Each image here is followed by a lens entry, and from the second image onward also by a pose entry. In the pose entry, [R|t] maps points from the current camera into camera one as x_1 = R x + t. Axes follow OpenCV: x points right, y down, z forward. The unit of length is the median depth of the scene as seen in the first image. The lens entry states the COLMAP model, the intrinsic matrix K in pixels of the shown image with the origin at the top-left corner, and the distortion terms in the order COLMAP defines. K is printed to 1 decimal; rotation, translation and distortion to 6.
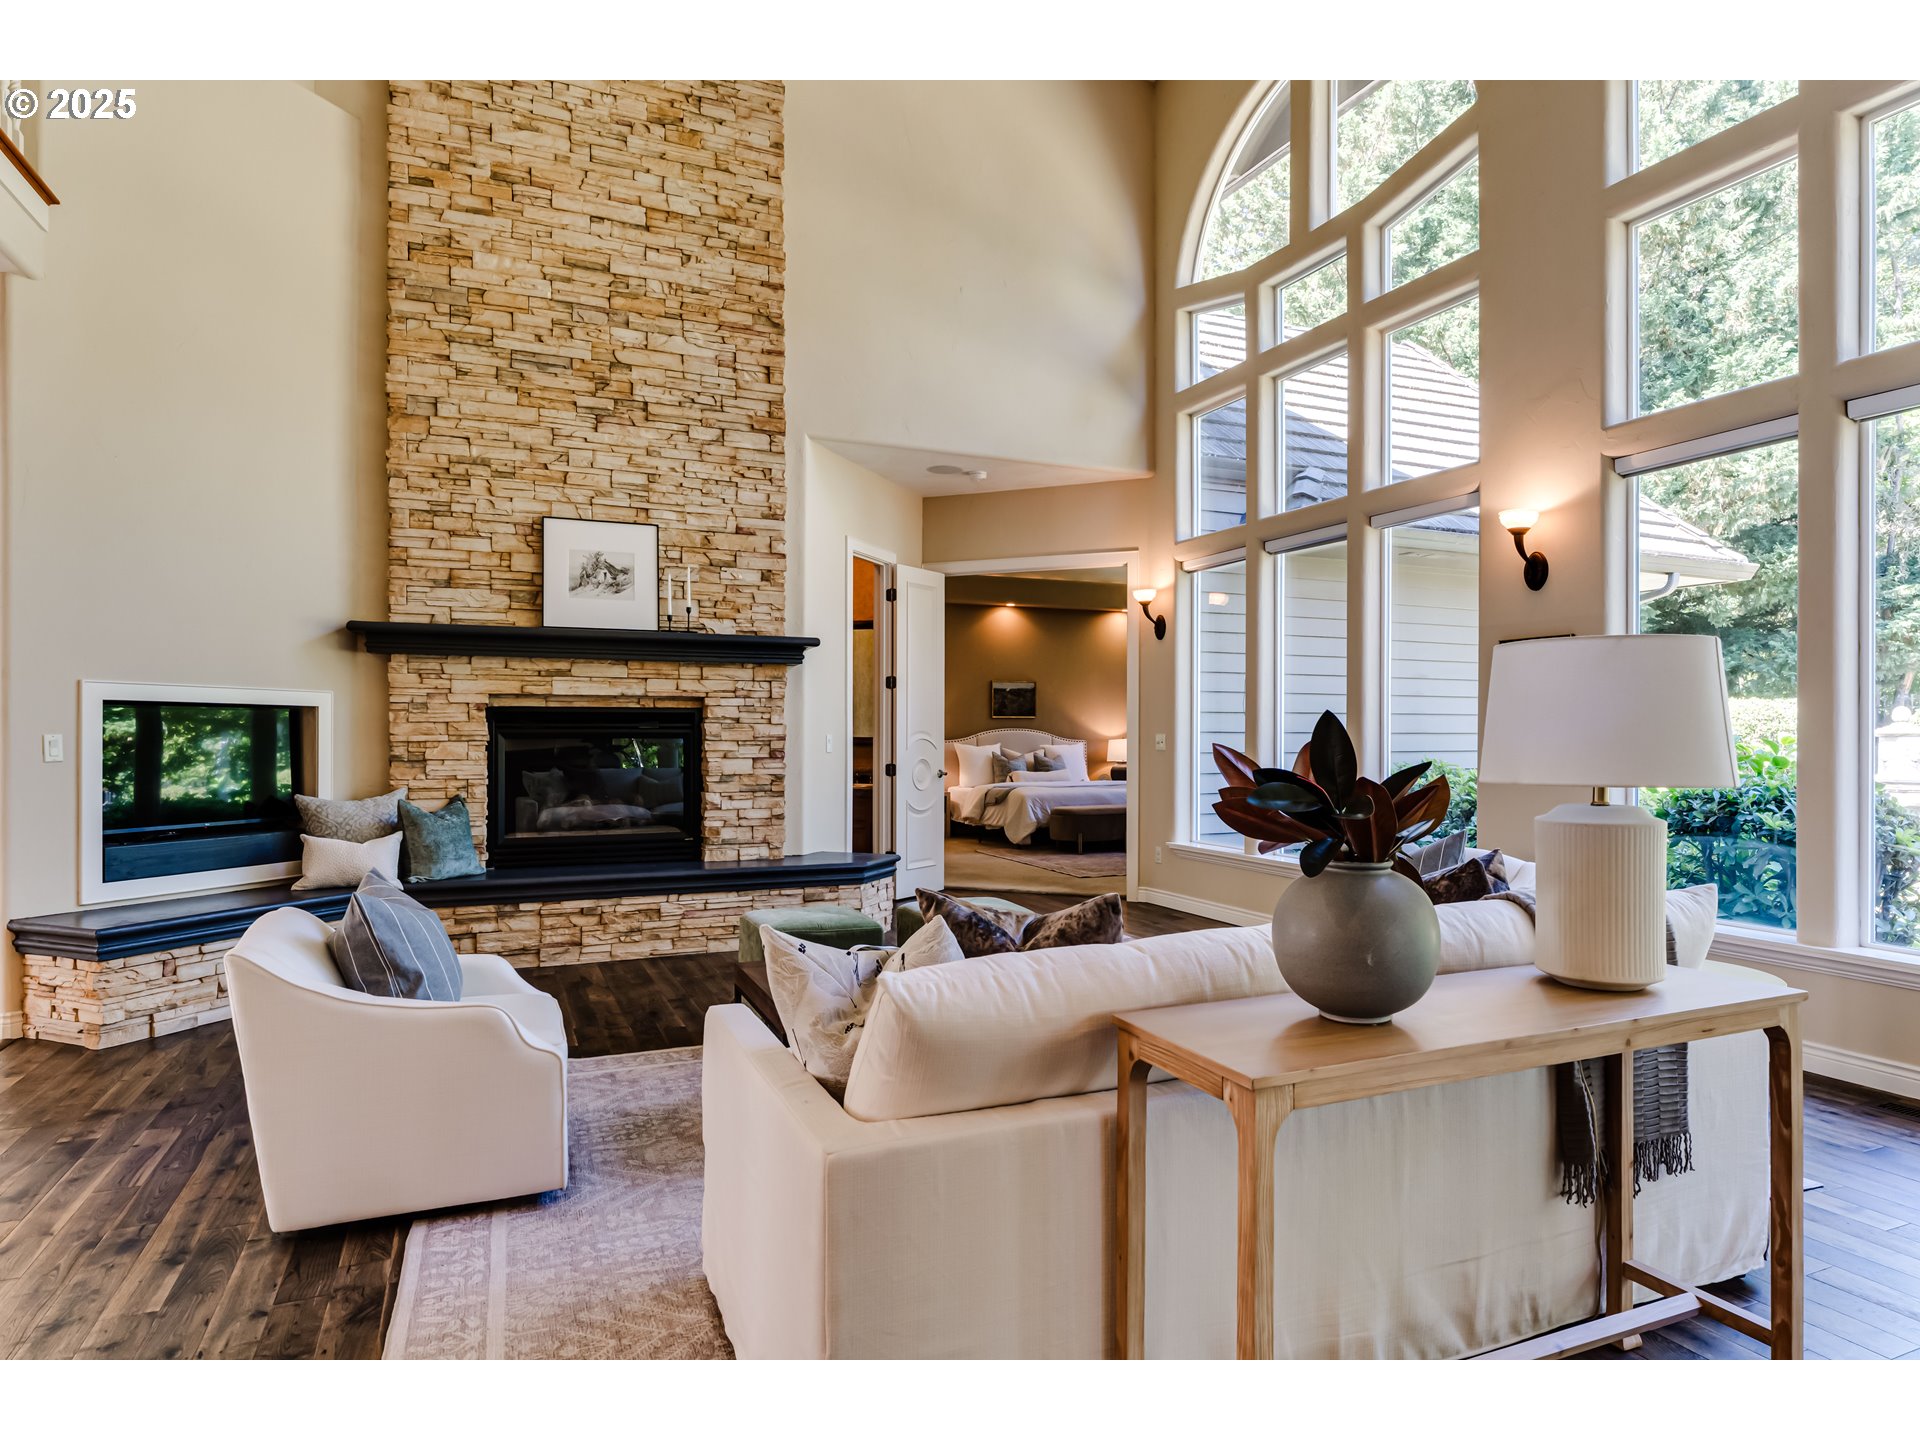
lens RADIAL K [[1125.3, 0, 963.2], [0, 1125.3, 729.1], [0, 0, 1]] dist [0.001298, -0.002647]
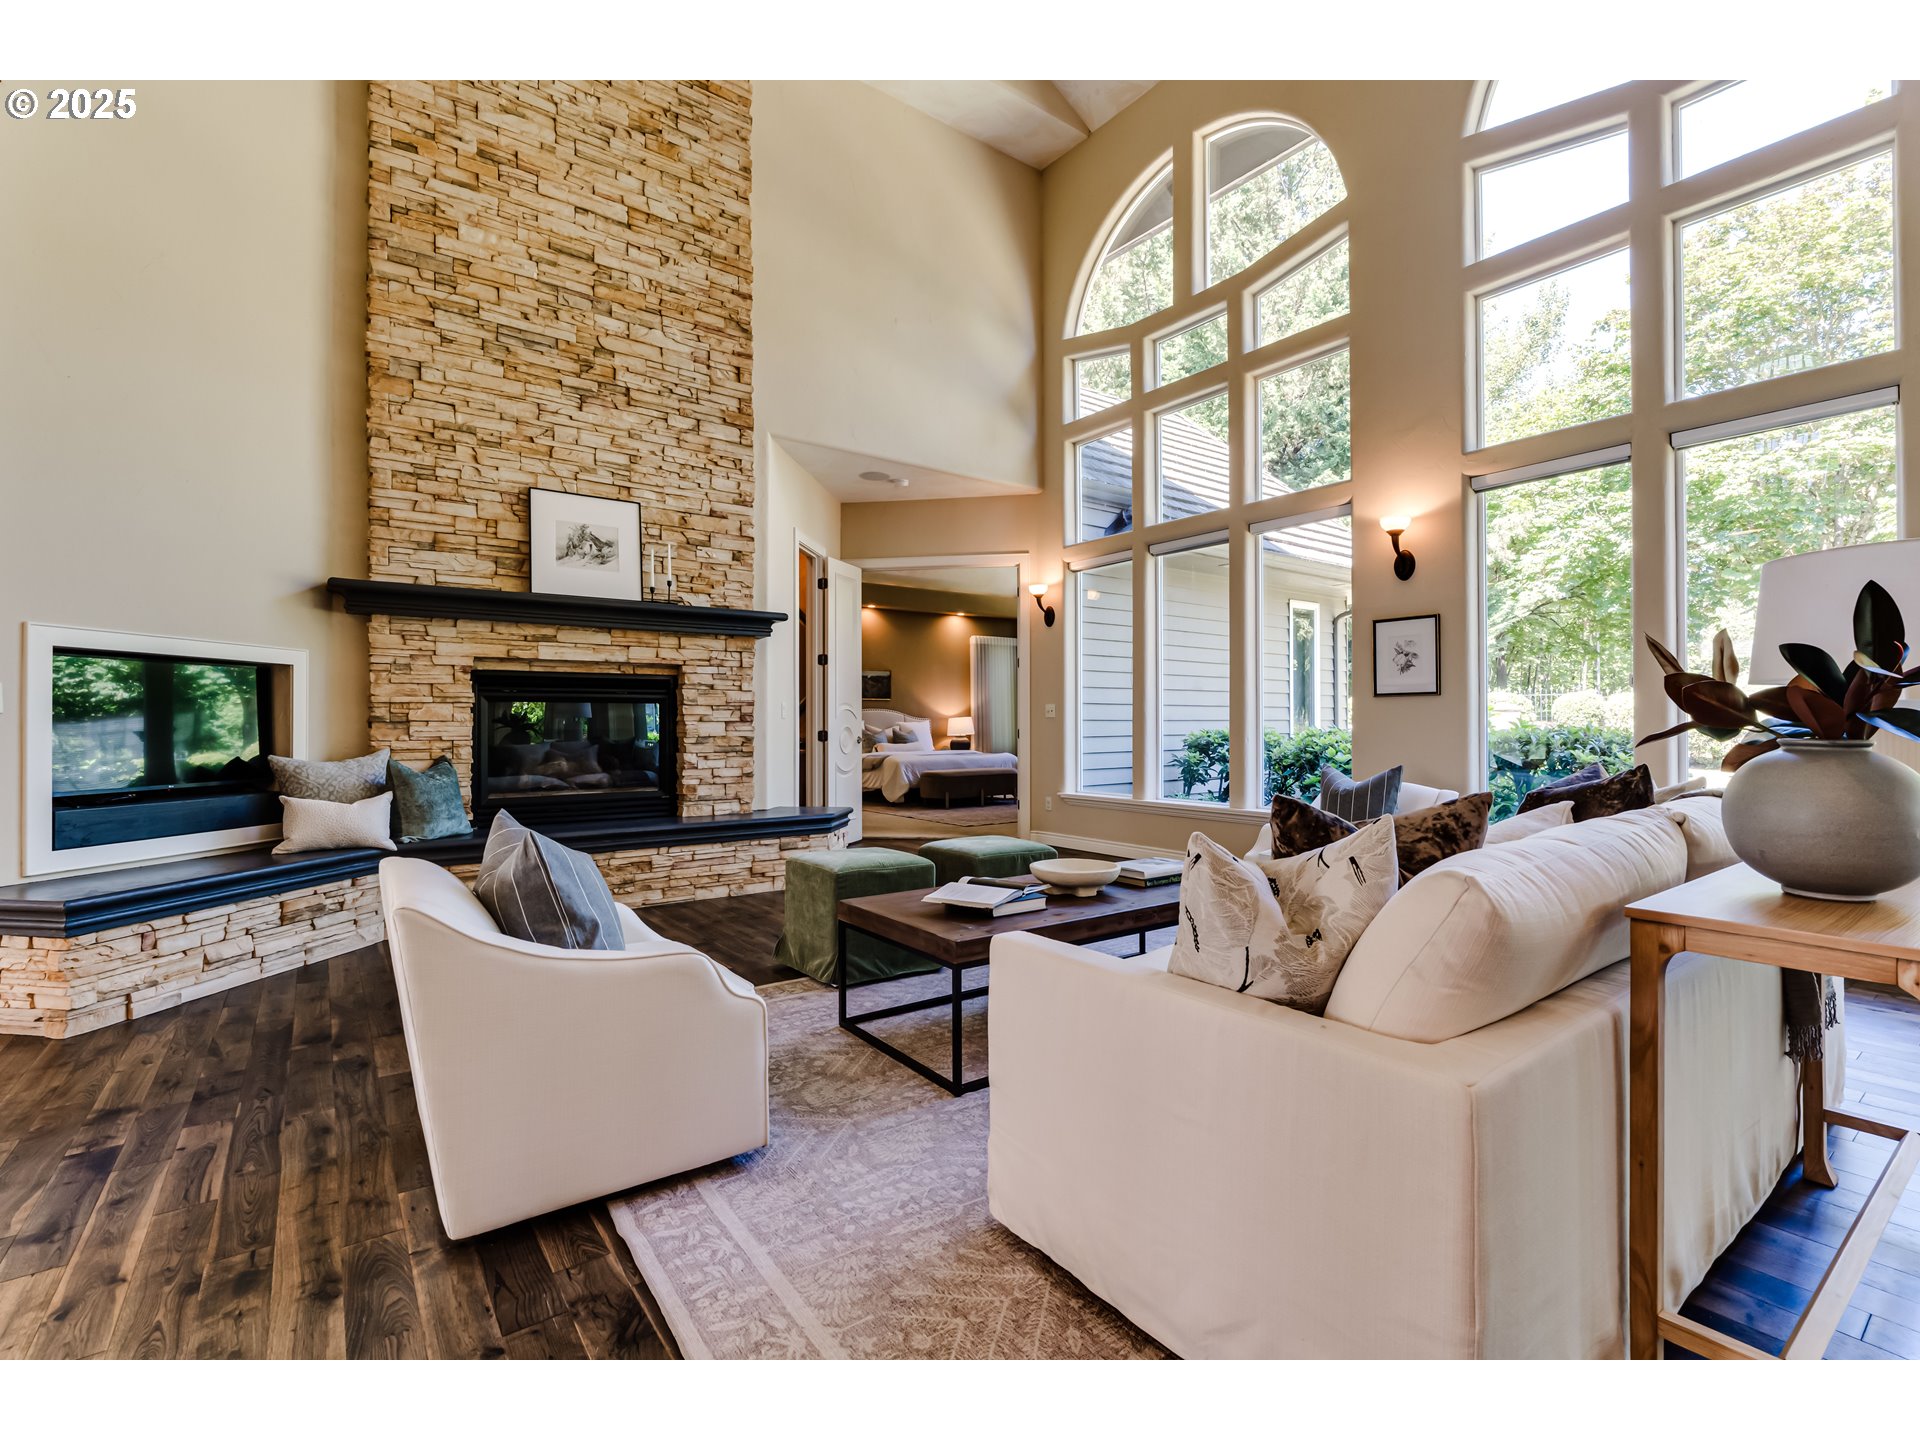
lens RADIAL K [[882.3, 0, 964.6], [0, 882.3, 714.2], [0, 0, 1]] dist [-0.002766, 0.000661]
pose [[0.973674, -0.002110, 0.227934, -0.167355], [0.003882, 0.999966, -0.007327, 0.027671], [-0.227910, 0.008019, 0.973649, 0.118109]]
